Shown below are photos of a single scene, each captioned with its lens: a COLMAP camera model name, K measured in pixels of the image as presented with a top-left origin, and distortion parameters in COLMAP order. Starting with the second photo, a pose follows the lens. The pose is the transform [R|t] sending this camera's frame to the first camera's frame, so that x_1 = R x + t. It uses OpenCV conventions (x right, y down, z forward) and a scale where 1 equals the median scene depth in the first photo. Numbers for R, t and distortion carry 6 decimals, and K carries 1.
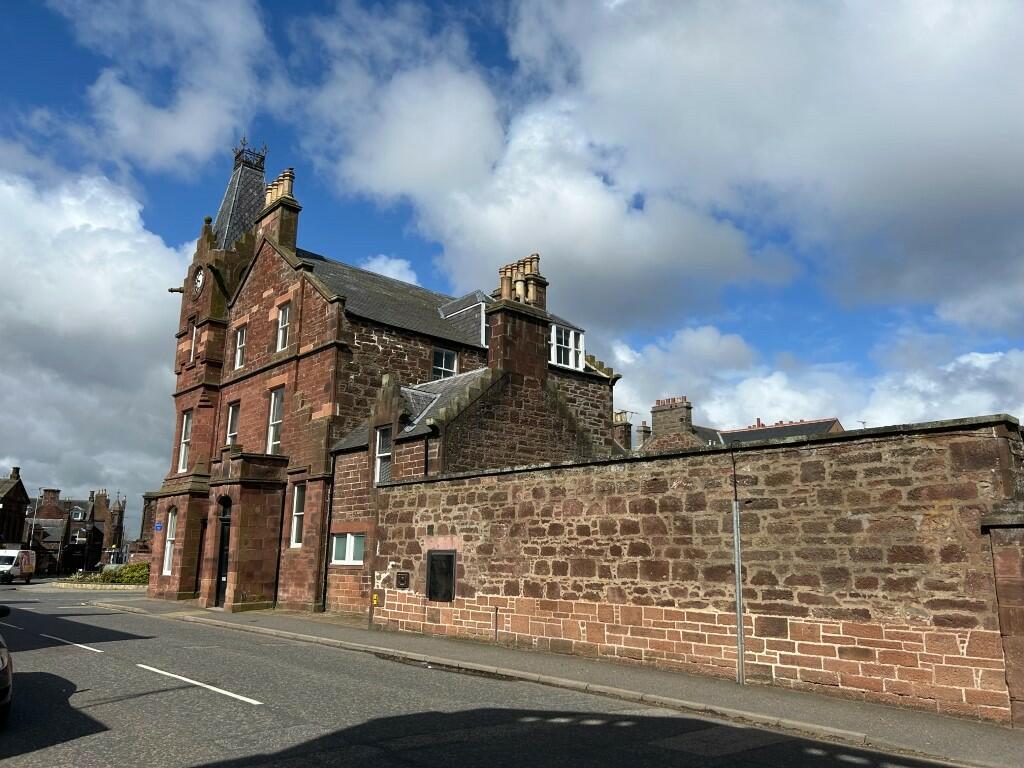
lens RADIAL K [[786.5, 0, 512.5], [0, 786.5, 383.8], [0, 0, 1]] dist [0.006554, 0.000240]
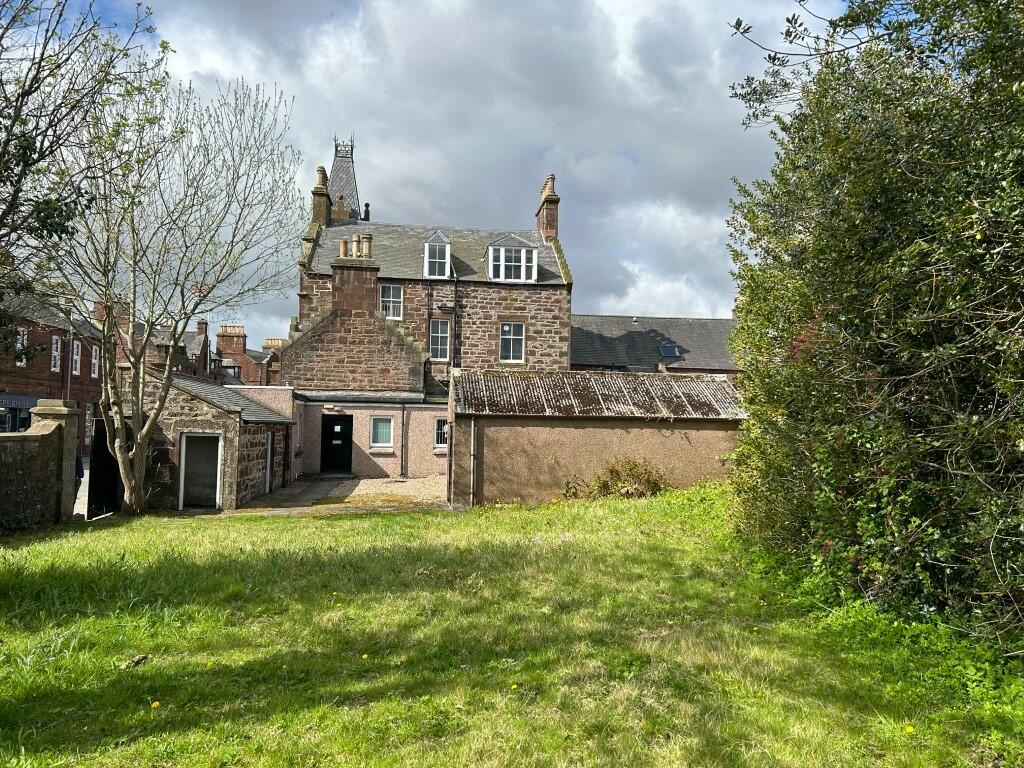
lens RADIAL K [[786.5, 0, 512.0], [0, 786.5, 383.9], [0, 0, 1]] dist [0.006554, 0.000240]
pose [[0.800416, -0.026950, -0.598839, 0.993390], [0.120548, 0.985817, 0.116761, -0.009197], [0.587199, -0.165646, 0.792312, 0.009785]]
